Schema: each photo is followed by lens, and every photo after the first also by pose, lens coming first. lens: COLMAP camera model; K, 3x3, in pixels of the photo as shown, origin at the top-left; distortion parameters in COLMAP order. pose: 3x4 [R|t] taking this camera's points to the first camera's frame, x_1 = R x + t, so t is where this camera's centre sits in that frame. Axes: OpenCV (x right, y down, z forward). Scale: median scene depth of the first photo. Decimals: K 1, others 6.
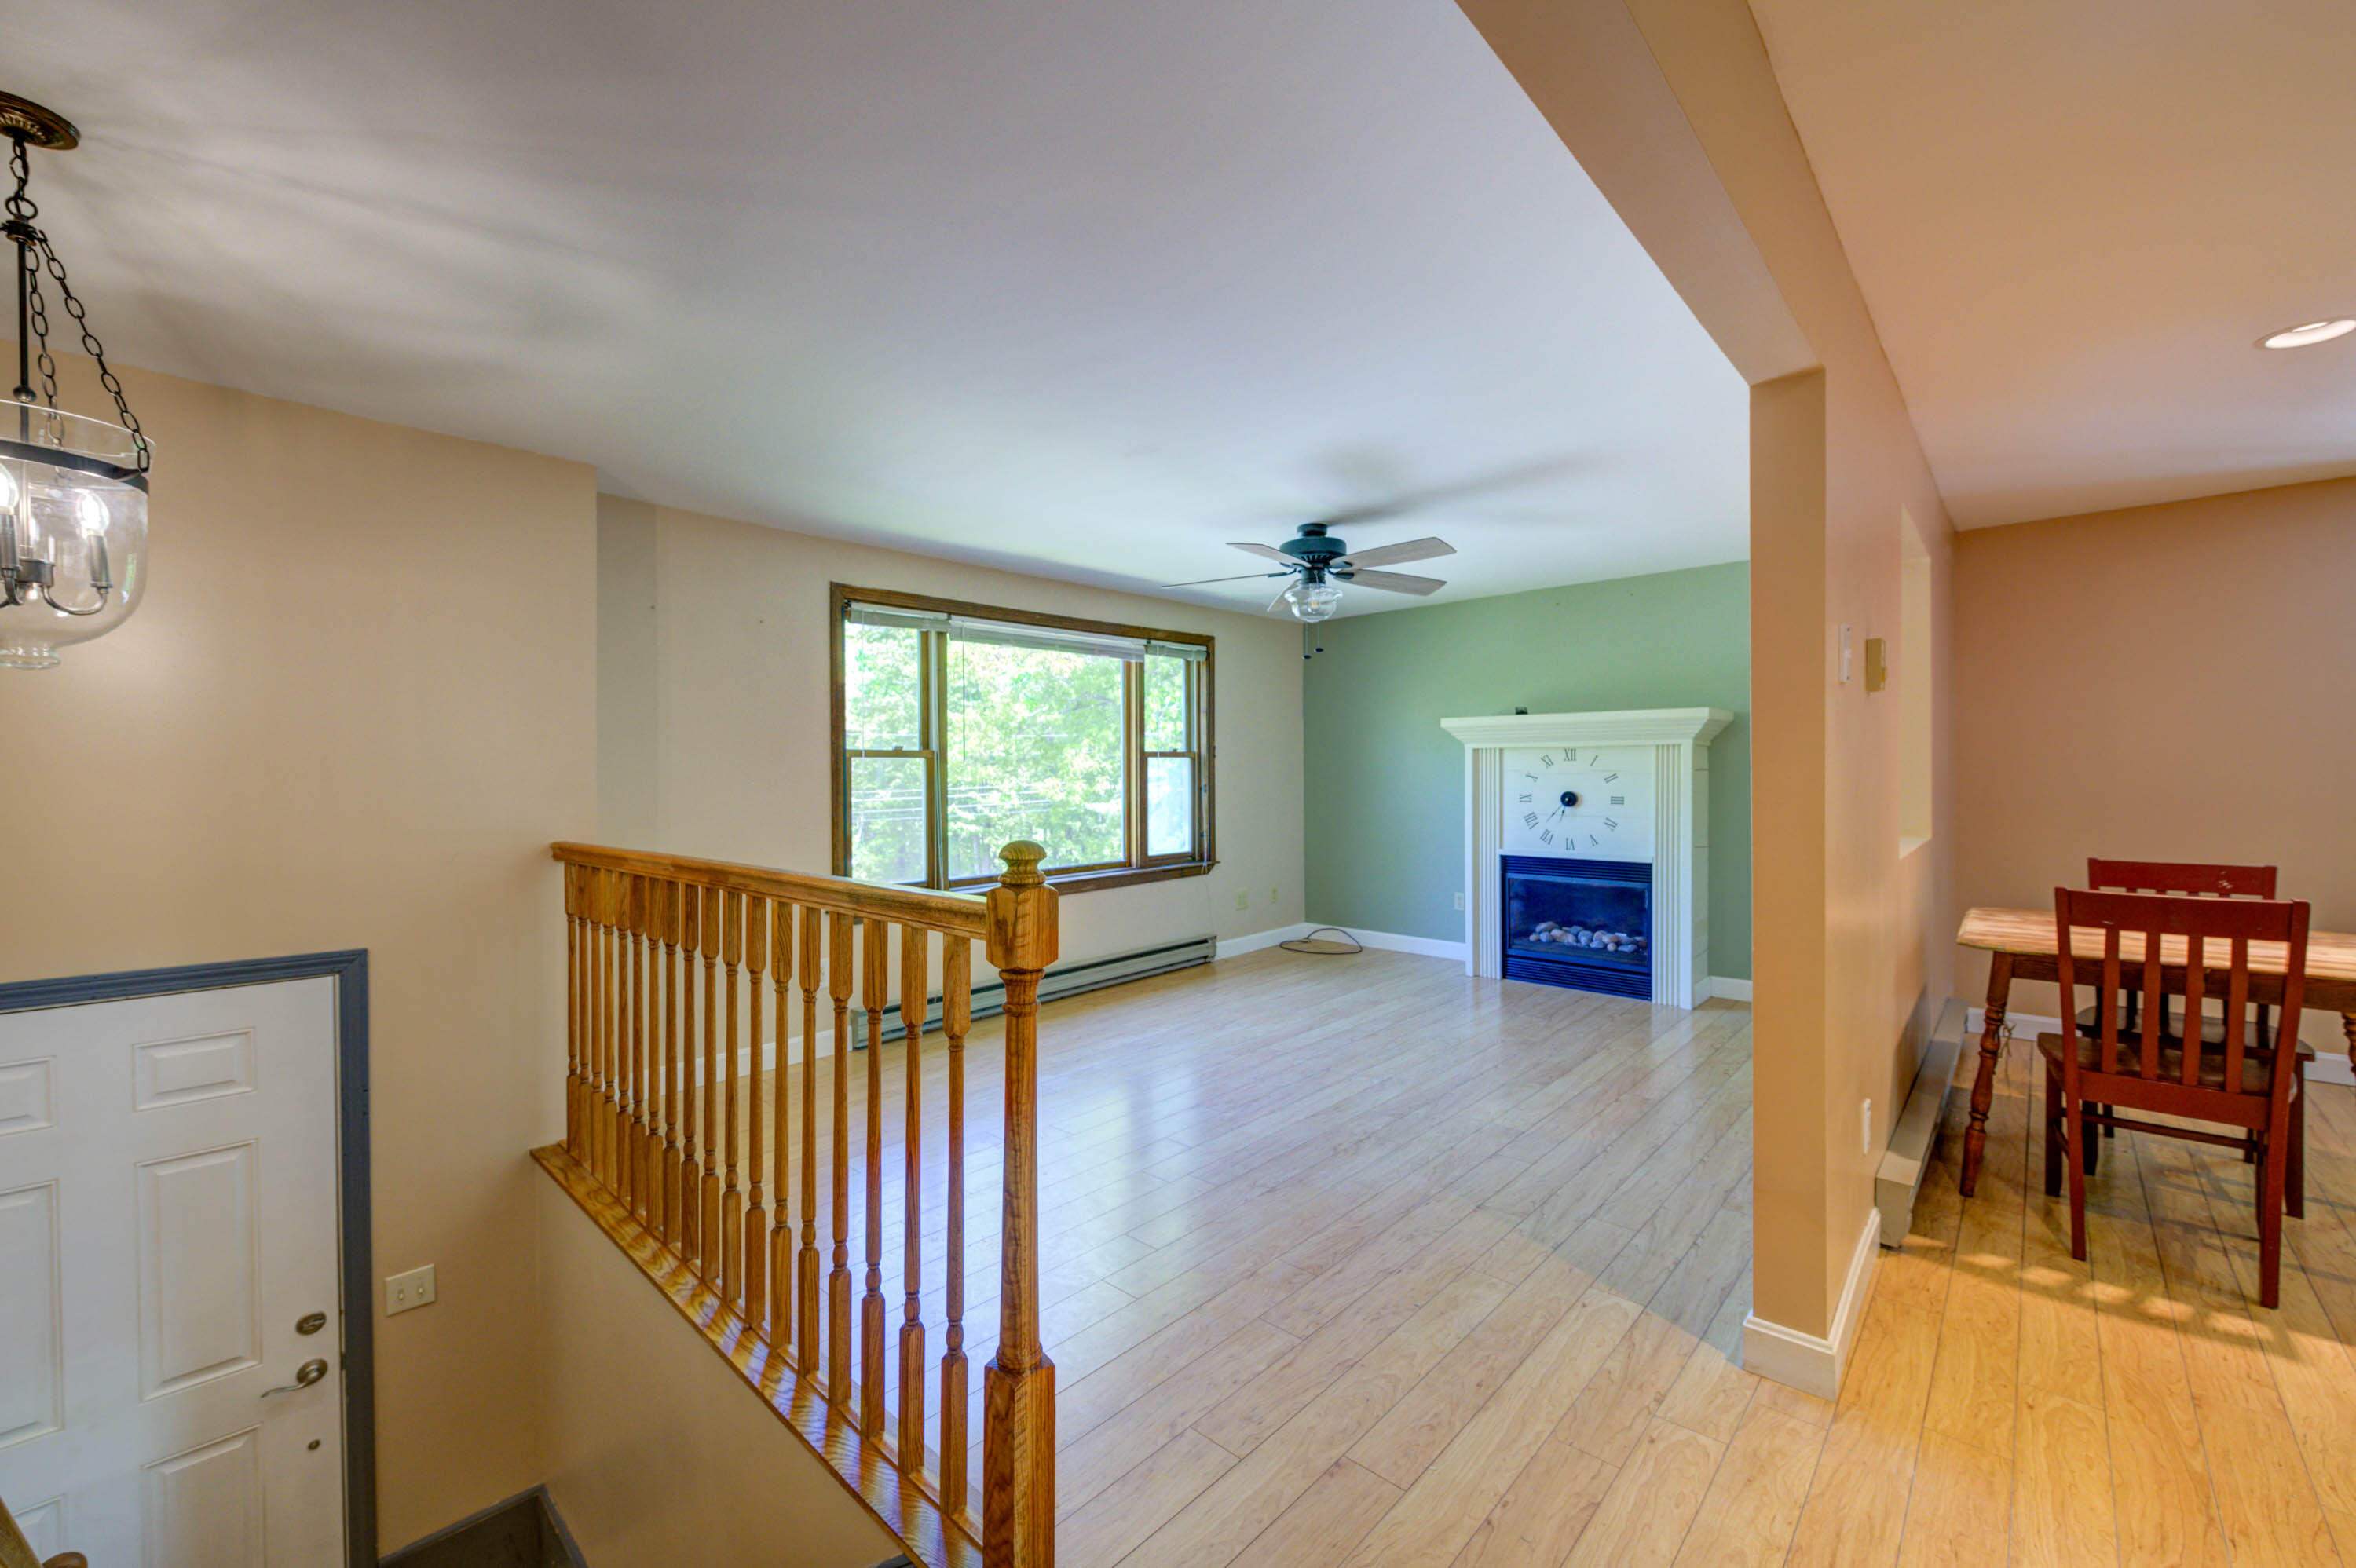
lens RADIAL K [[928.2, 0, 1169.4], [0, 928.2, 774.5], [0, 0, 1]] dist [-0.004381, -0.001257]
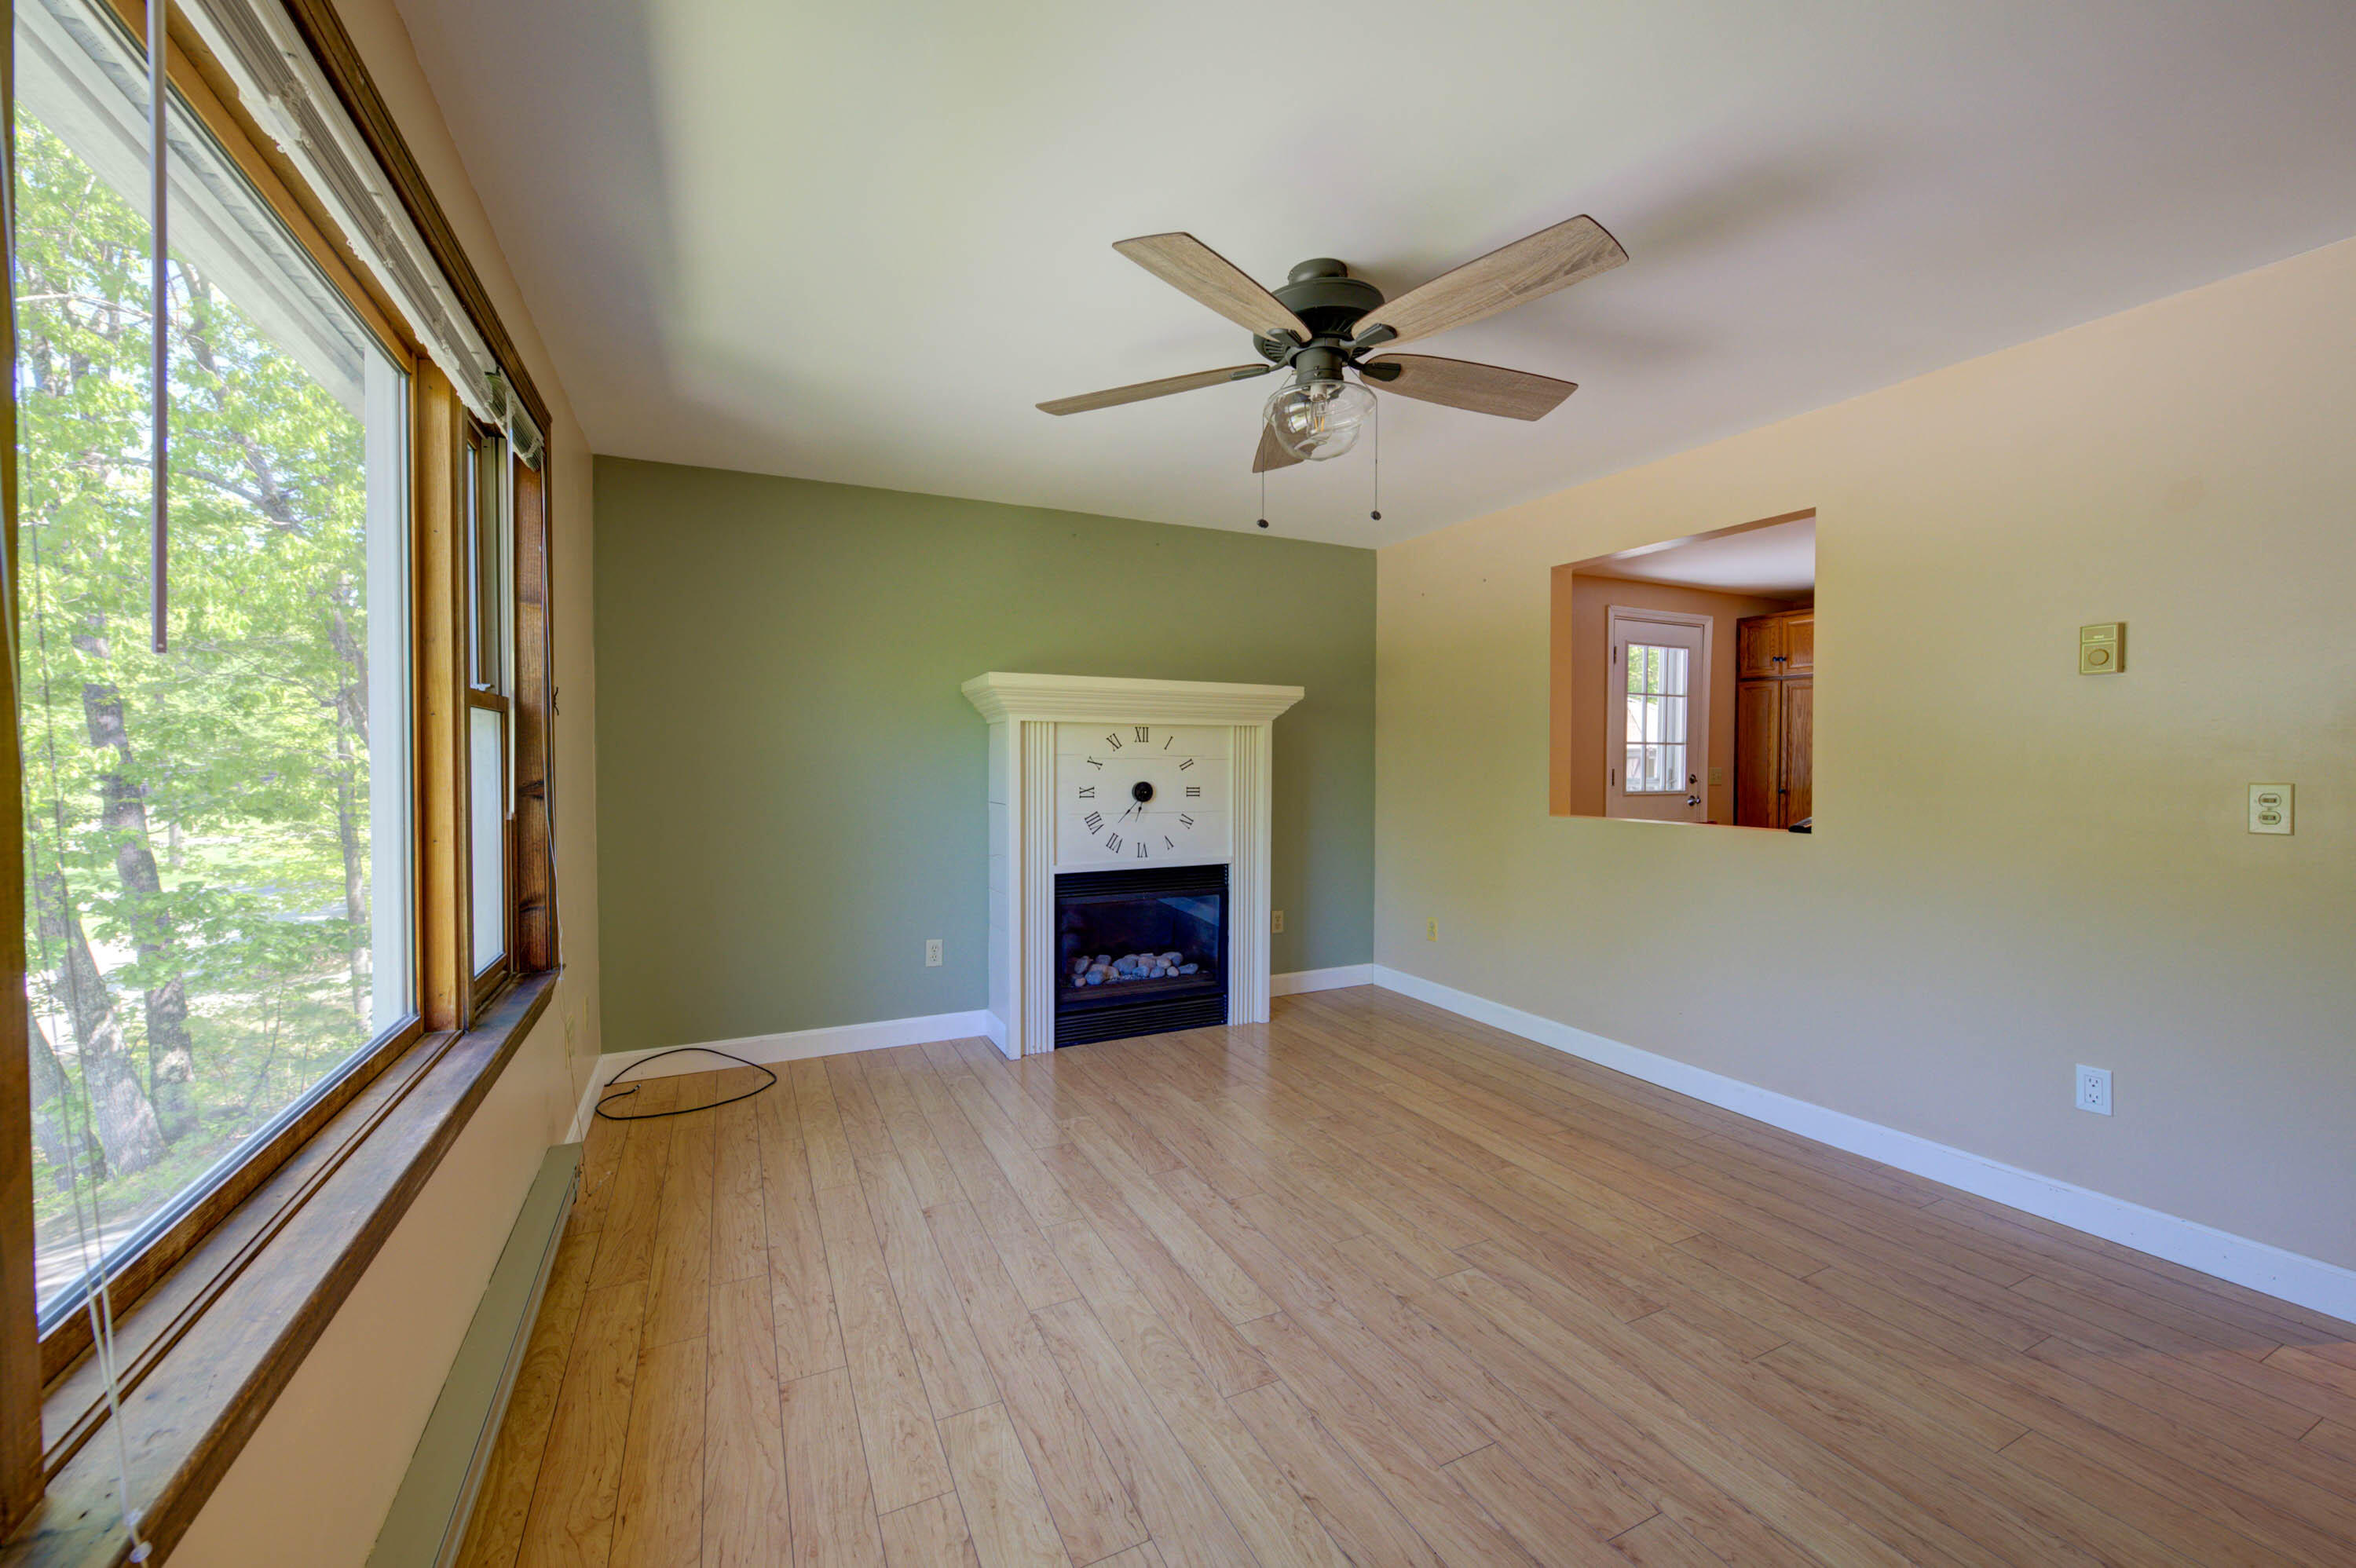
lens RADIAL K [[928.2, 0, 1179.0], [0, 928.2, 784.4], [0, 0, 1]] dist [-0.004381, -0.001257]
pose [[0.345974, -0.015465, 0.938116, -0.290583], [0.000359, 0.999866, 0.016351, 0.007993], [-0.938244, -0.005321, 0.345934, 0.725706]]
